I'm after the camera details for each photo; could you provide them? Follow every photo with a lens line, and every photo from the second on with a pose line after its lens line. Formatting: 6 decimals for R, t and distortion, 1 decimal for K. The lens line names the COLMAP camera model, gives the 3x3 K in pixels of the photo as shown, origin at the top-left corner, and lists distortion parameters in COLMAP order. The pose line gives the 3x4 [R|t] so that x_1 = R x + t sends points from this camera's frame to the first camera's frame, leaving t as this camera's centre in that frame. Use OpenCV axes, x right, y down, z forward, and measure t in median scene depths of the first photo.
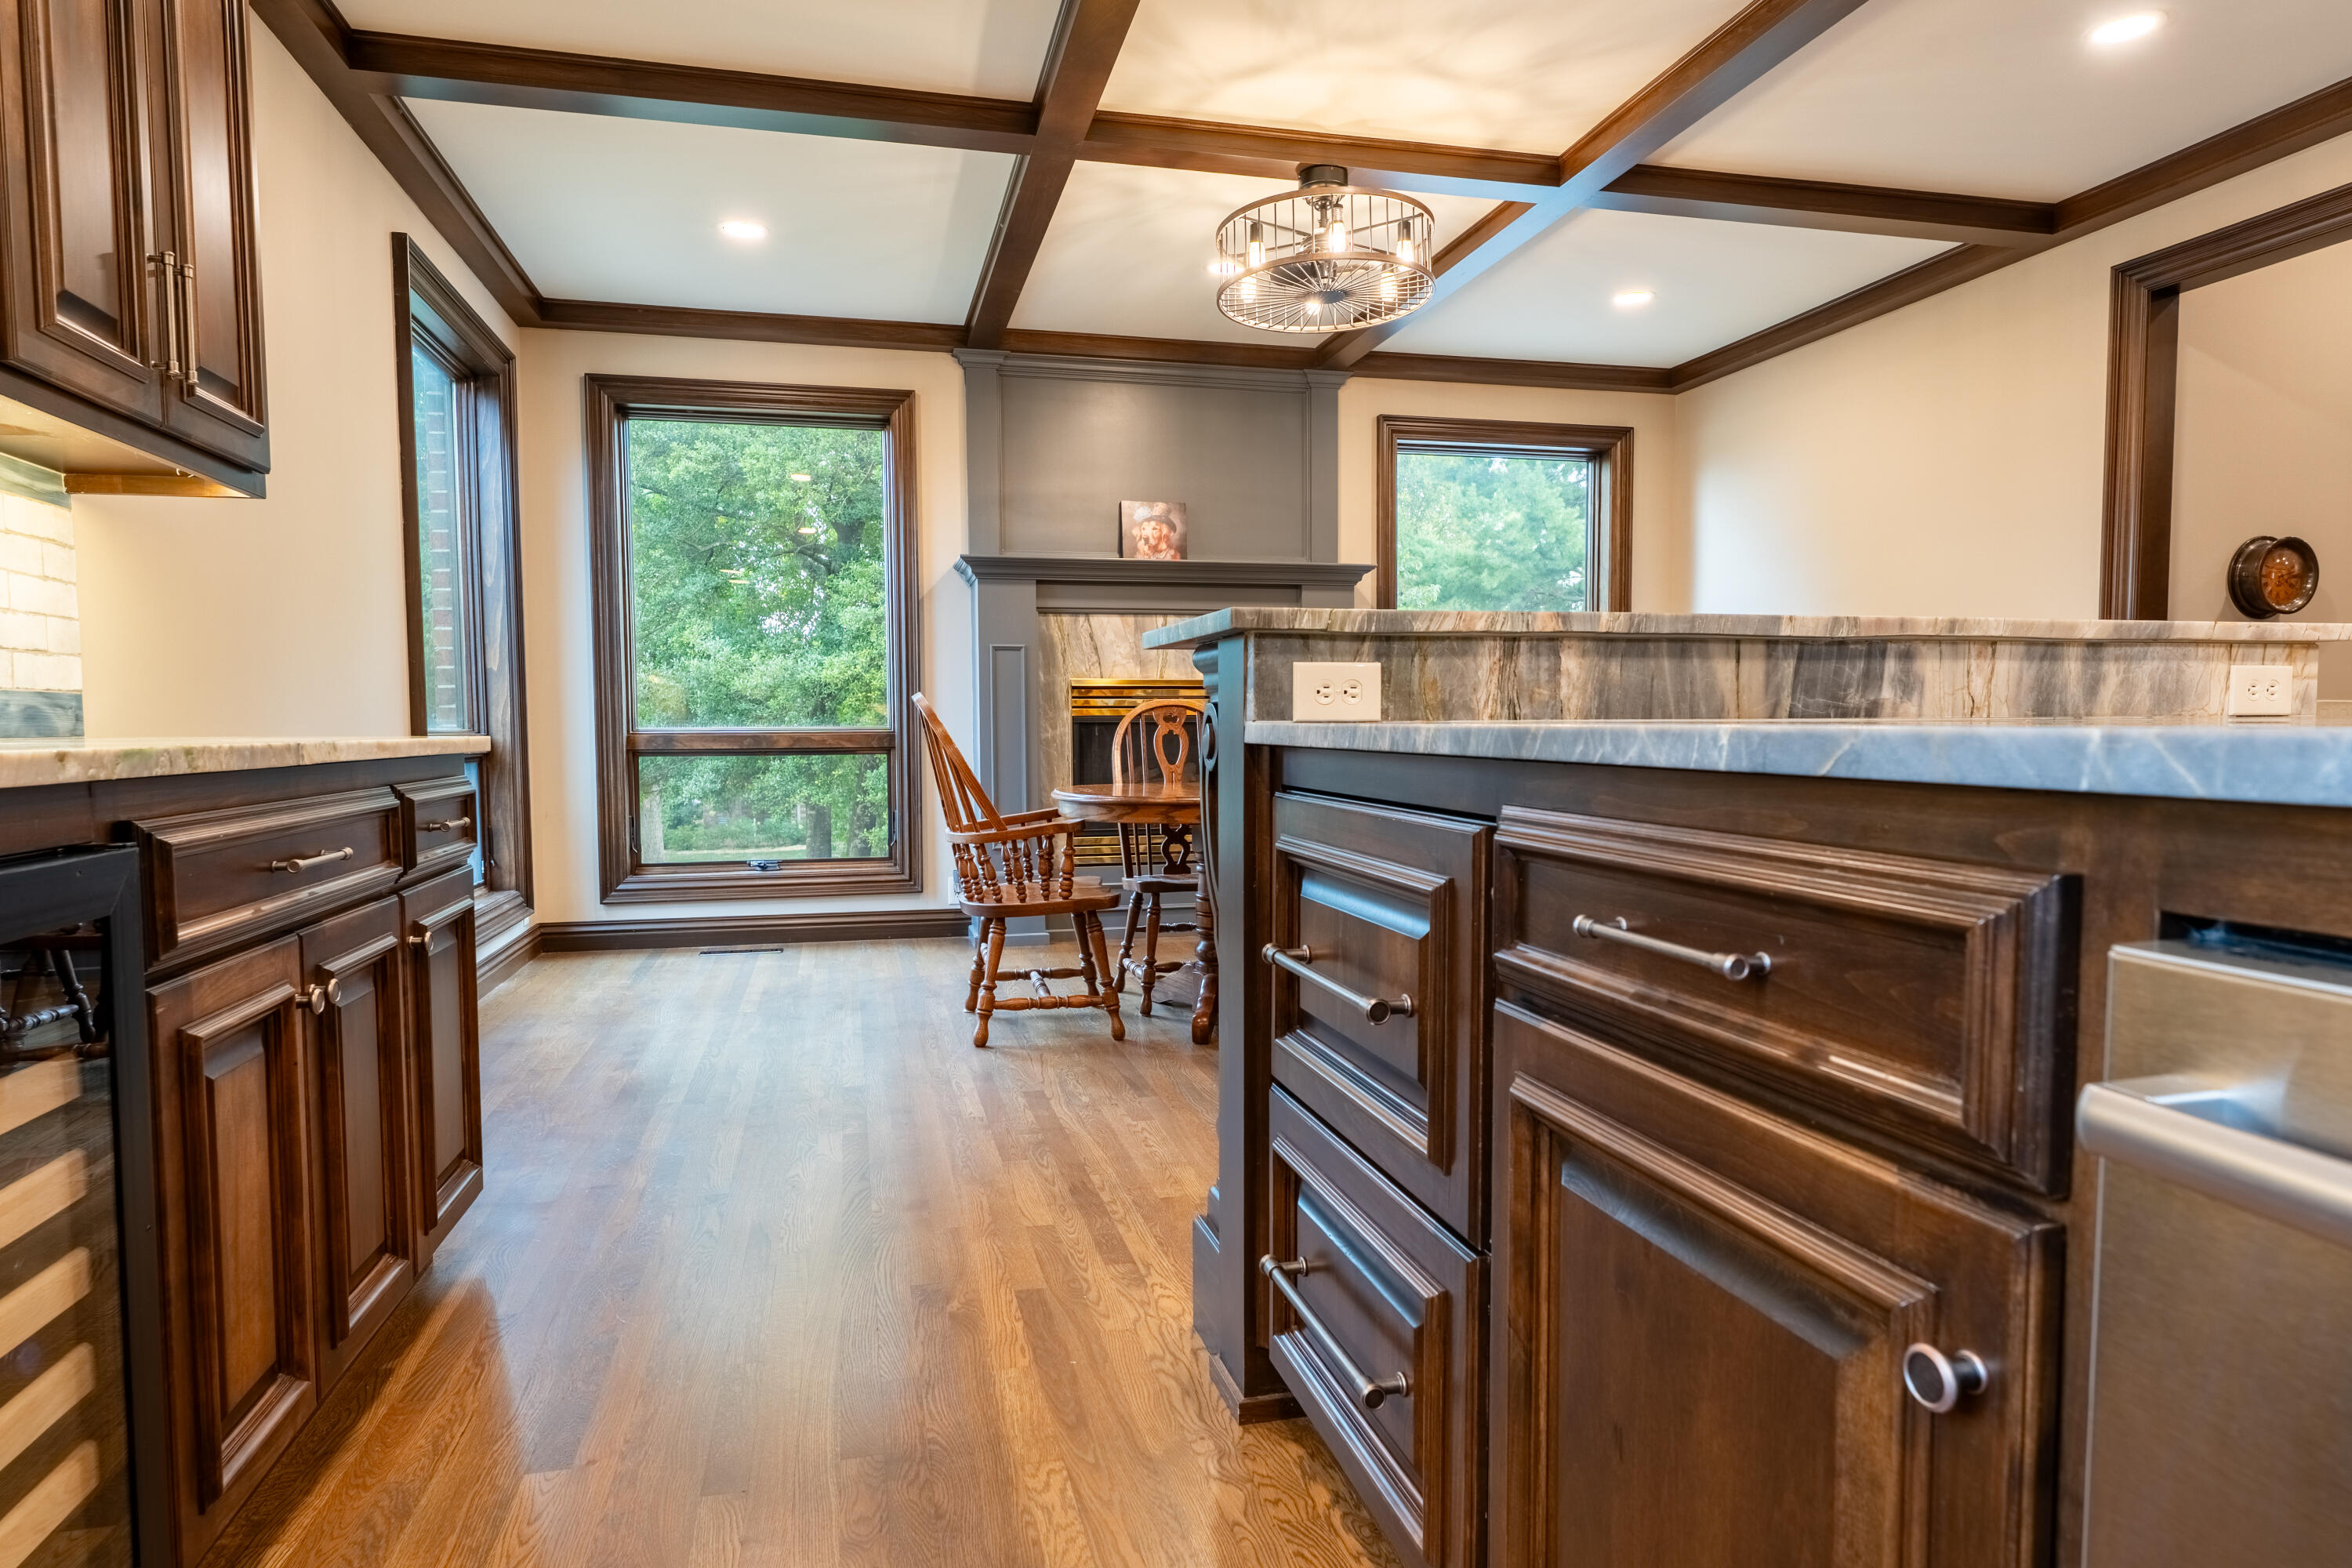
lens RADIAL K [[1349.6, 0, 1175.9], [0, 1349.6, 794.3], [0, 0, 1]] dist [0.003021, -0.000194]
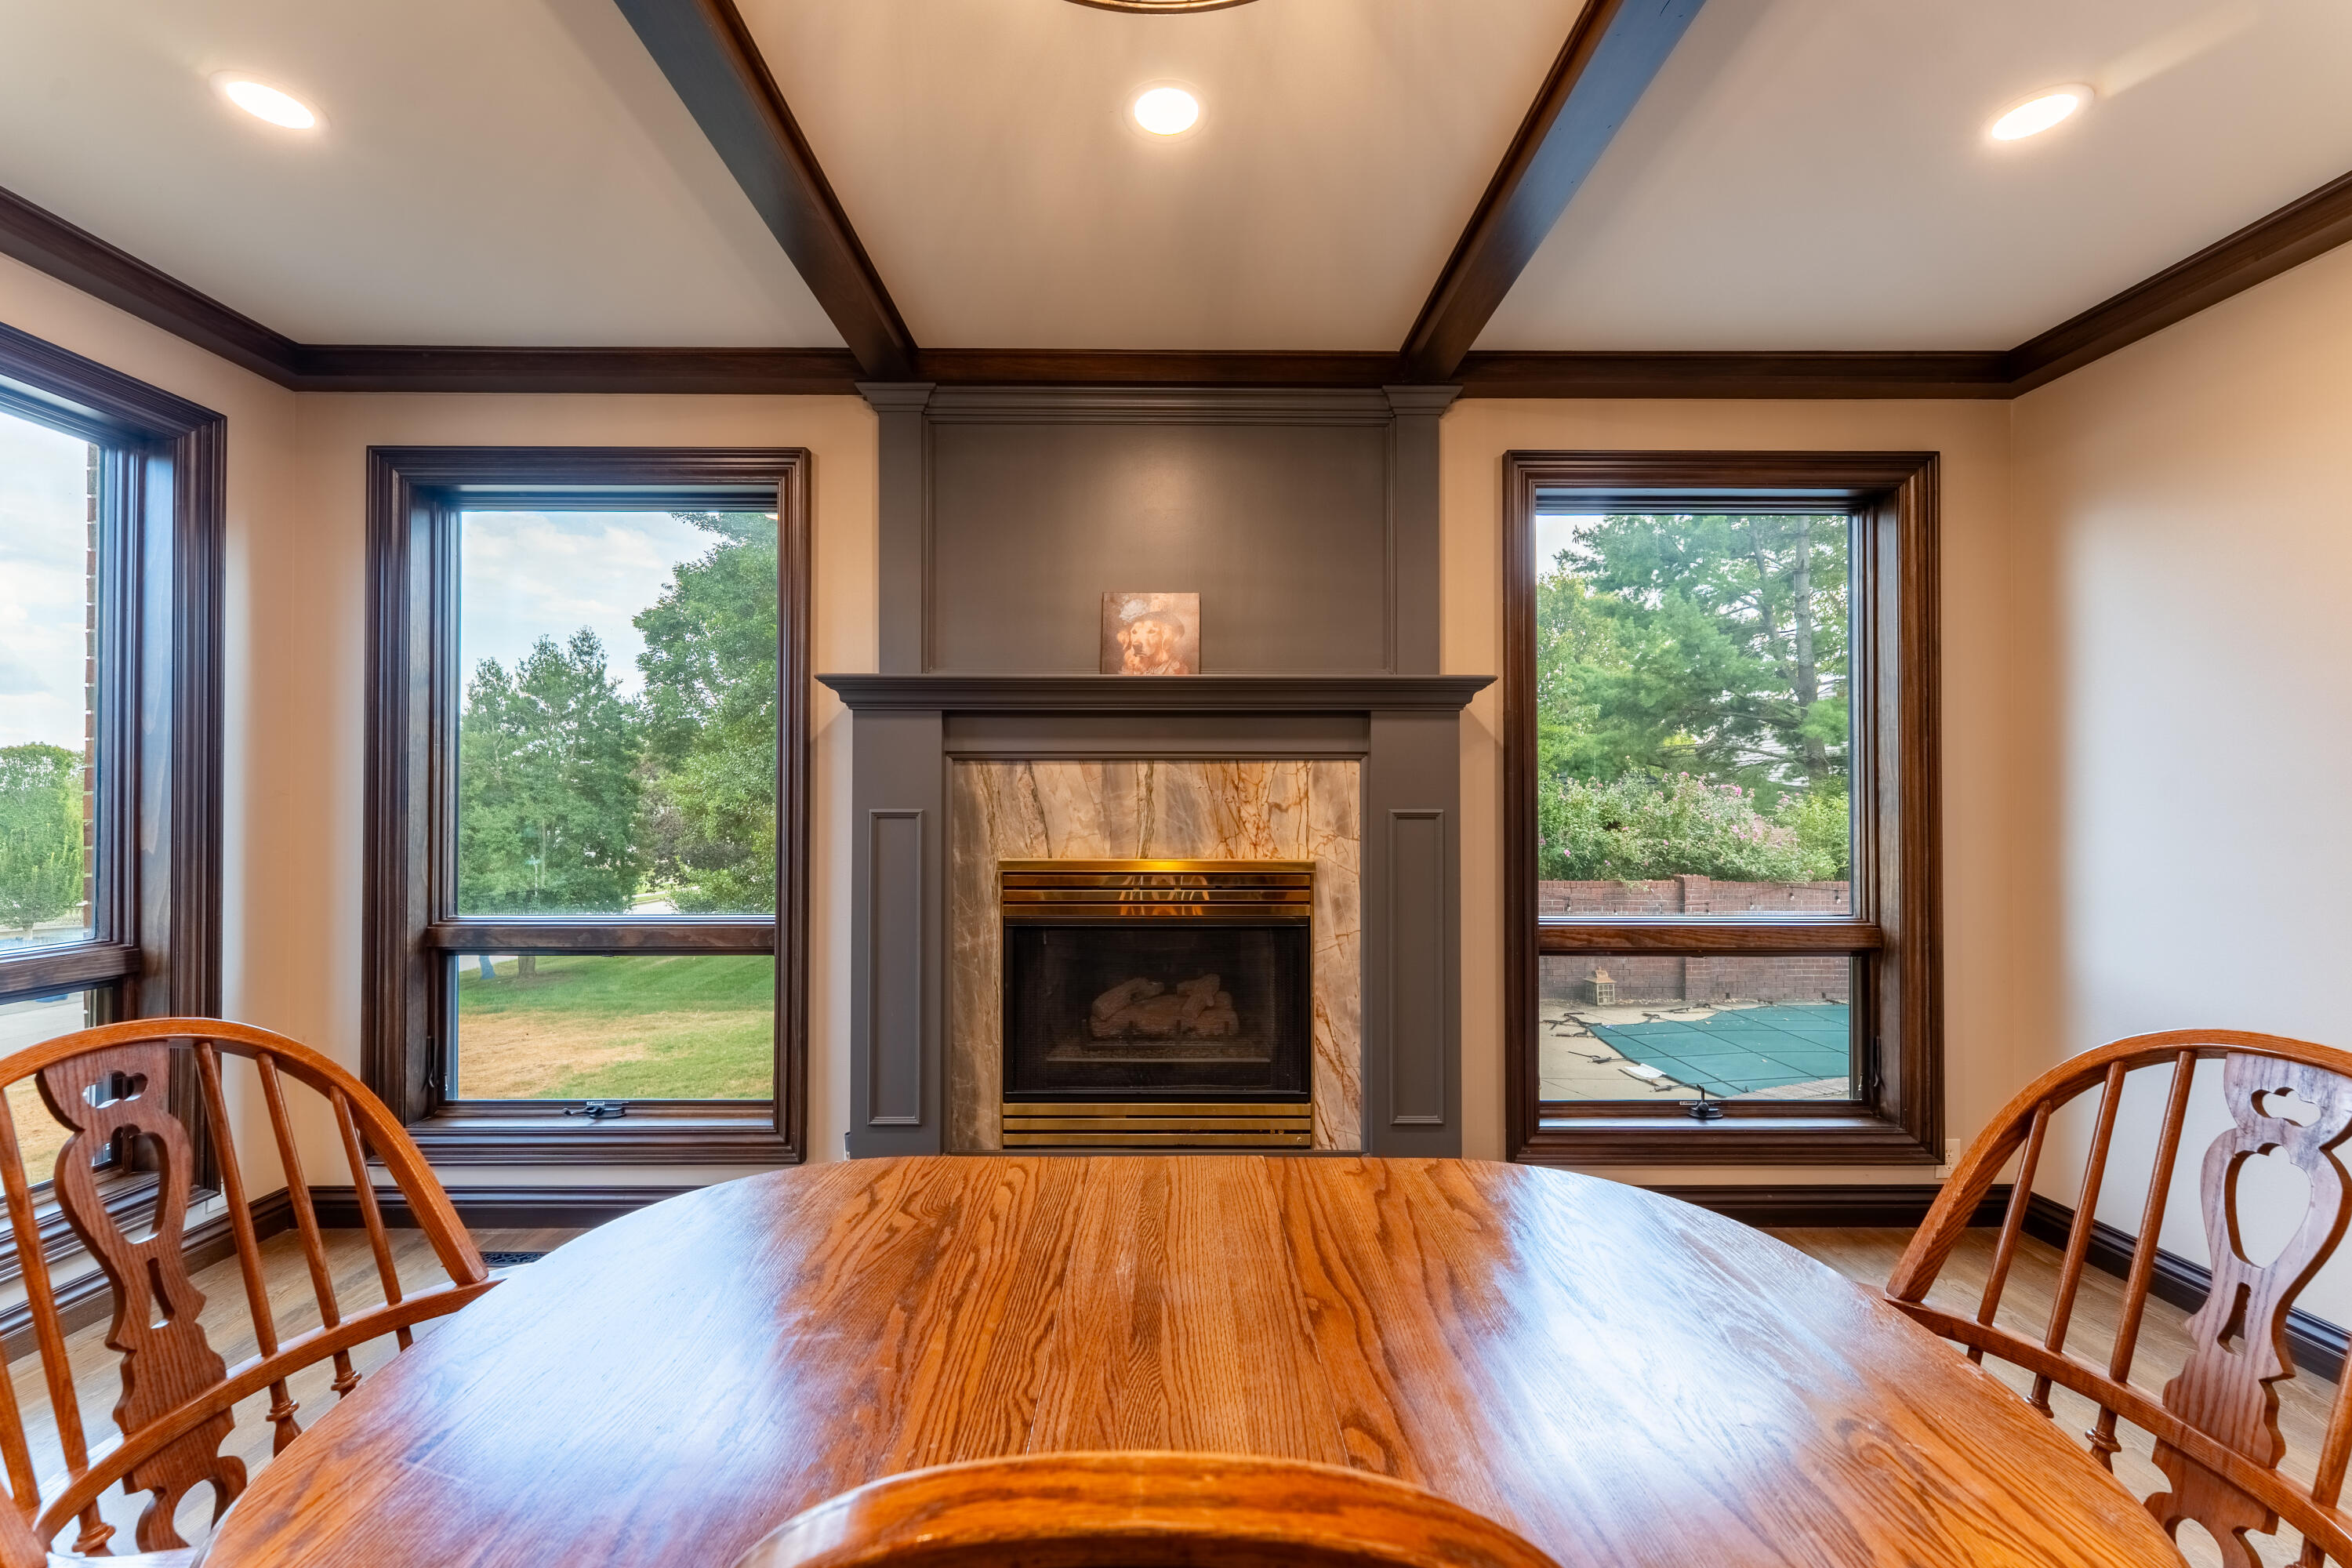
lens RADIAL K [[950.4, 0, 1163.7], [0, 950.4, 797.8], [0, 0, 1]] dist [0.000891, -0.000554]
pose [[0.971855, 0.004641, -0.235534, 0.107367], [-0.019065, 0.998076, -0.059001, -0.089780], [0.234807, 0.061831, 0.970074, 0.569991]]
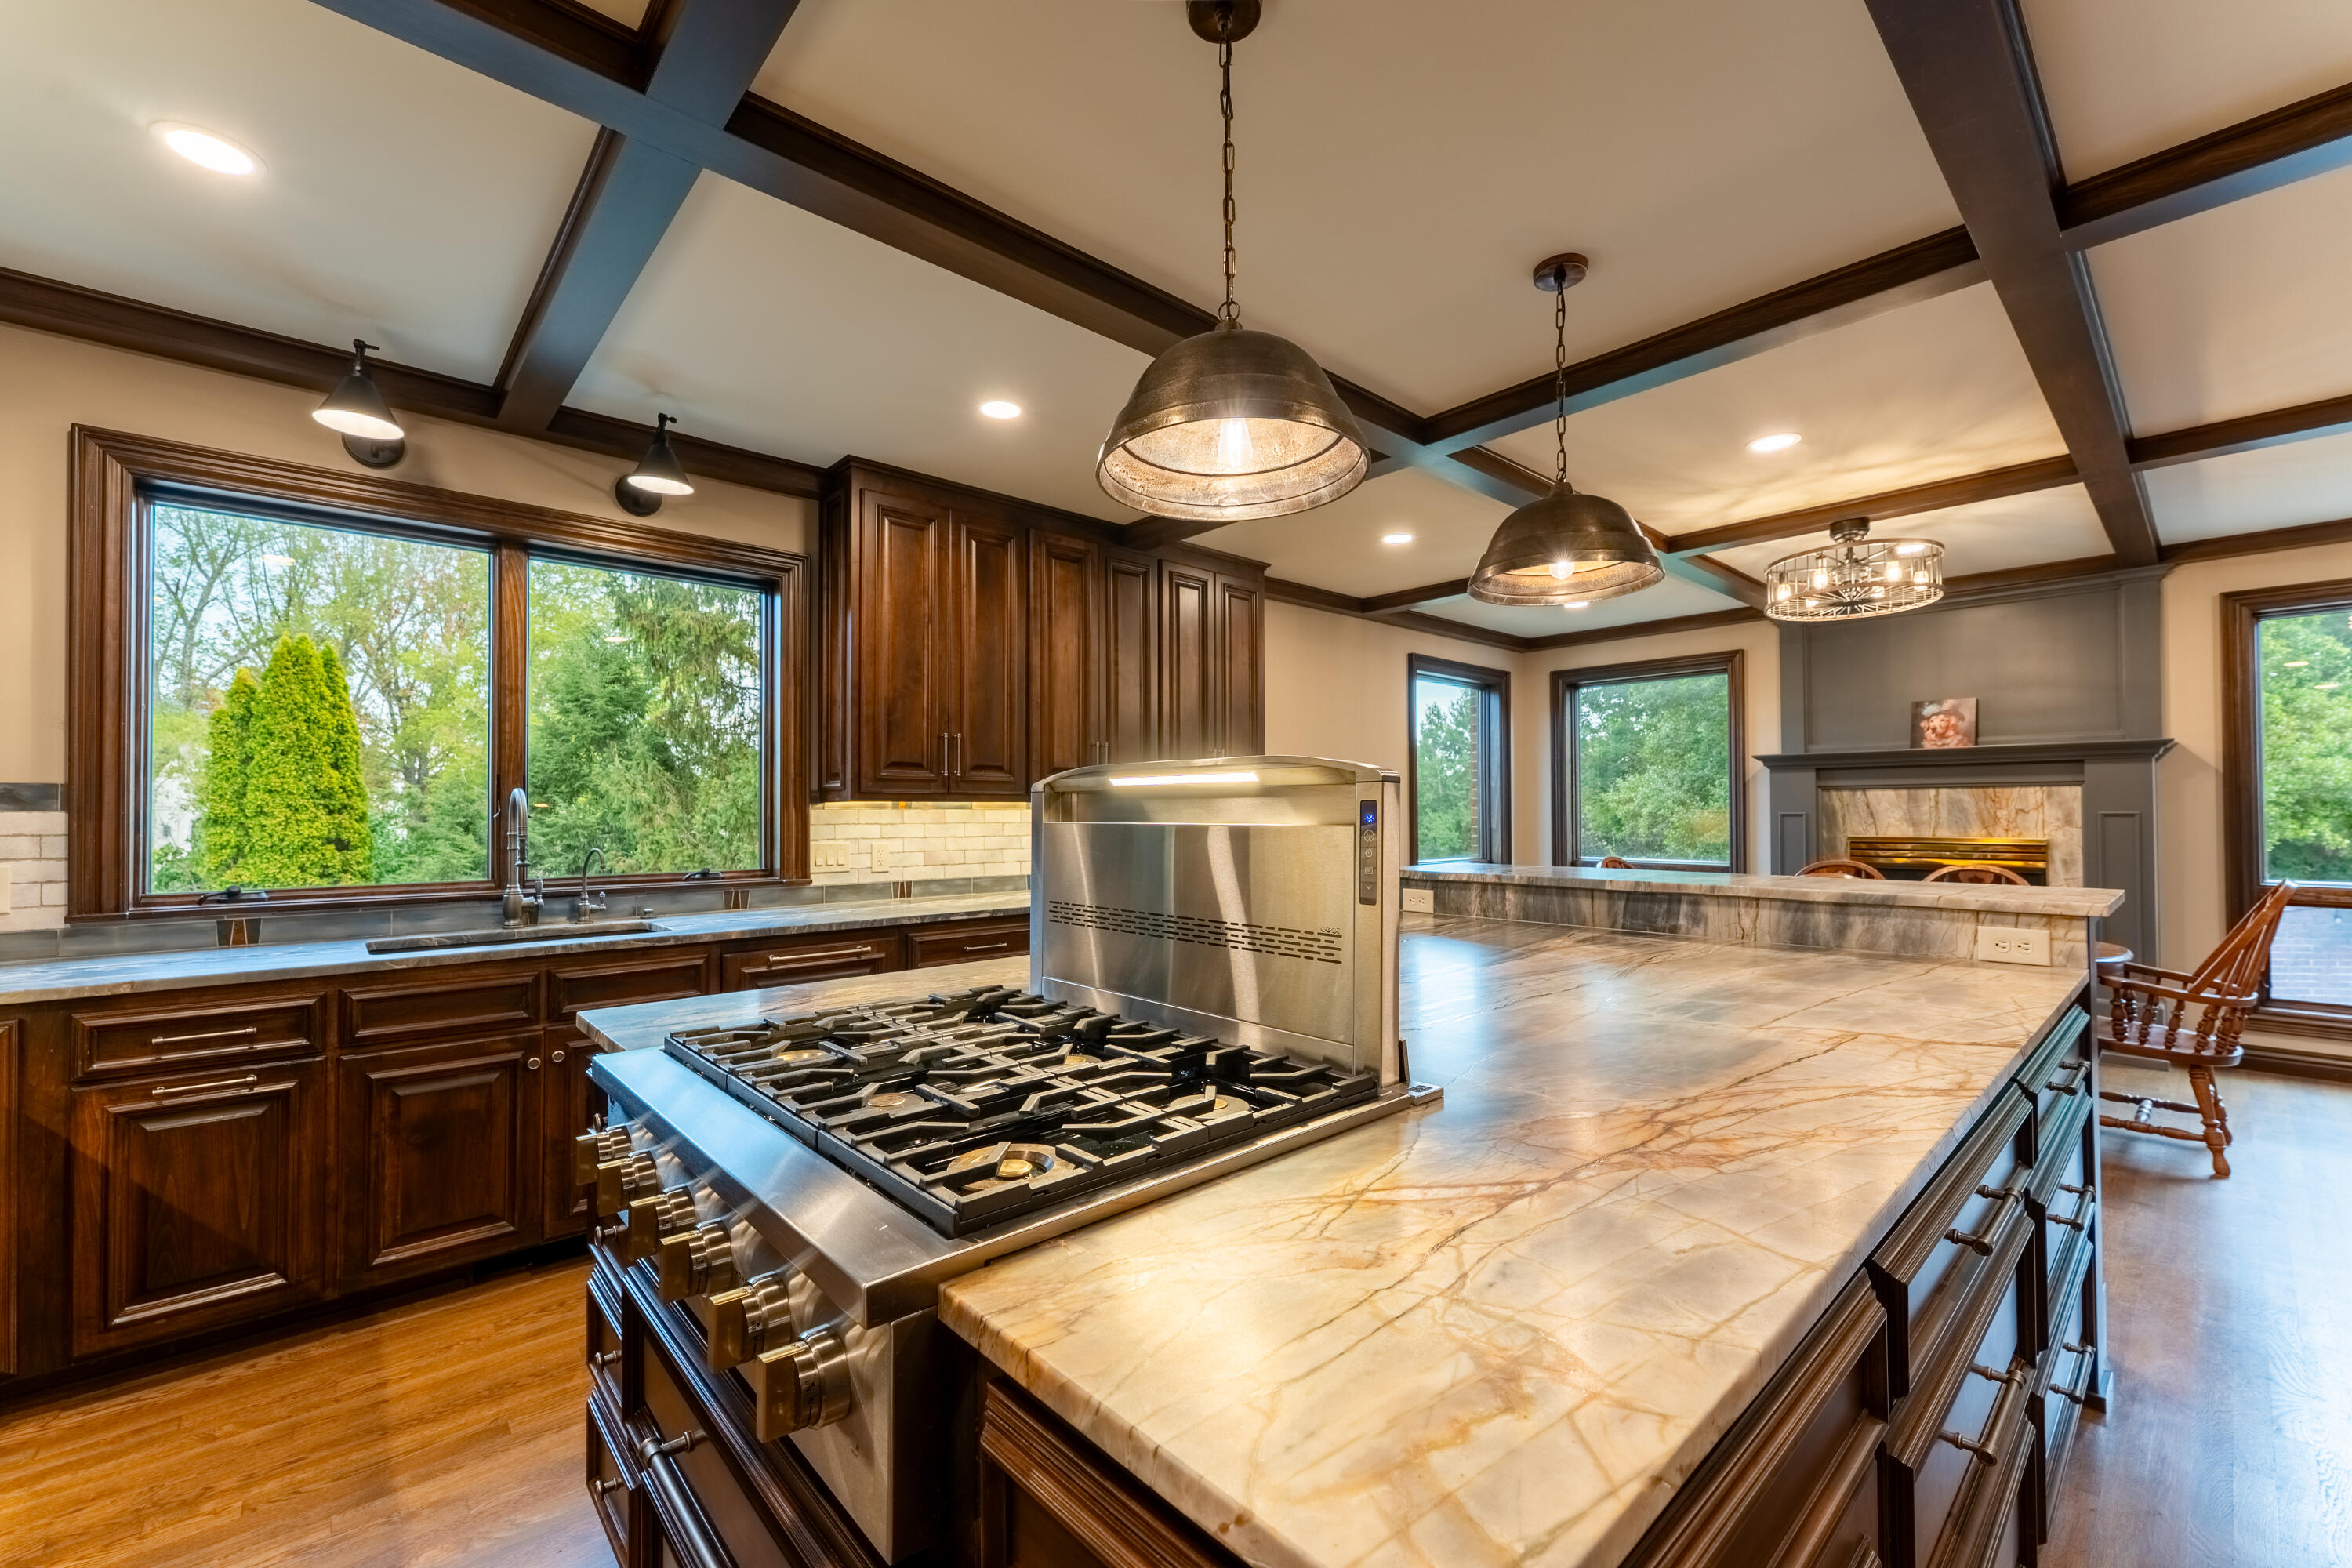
lens RADIAL K [[950.4, 0, 1163.7], [0, 950.4, 797.8], [0, 0, 1]] dist [0.000891, -0.000554]
pose [[0.469165, -0.009458, -0.883060, 0.464017], [-0.046157, 0.998313, -0.035215, -0.057085], [0.881904, 0.057281, 0.467937, -0.098514]]
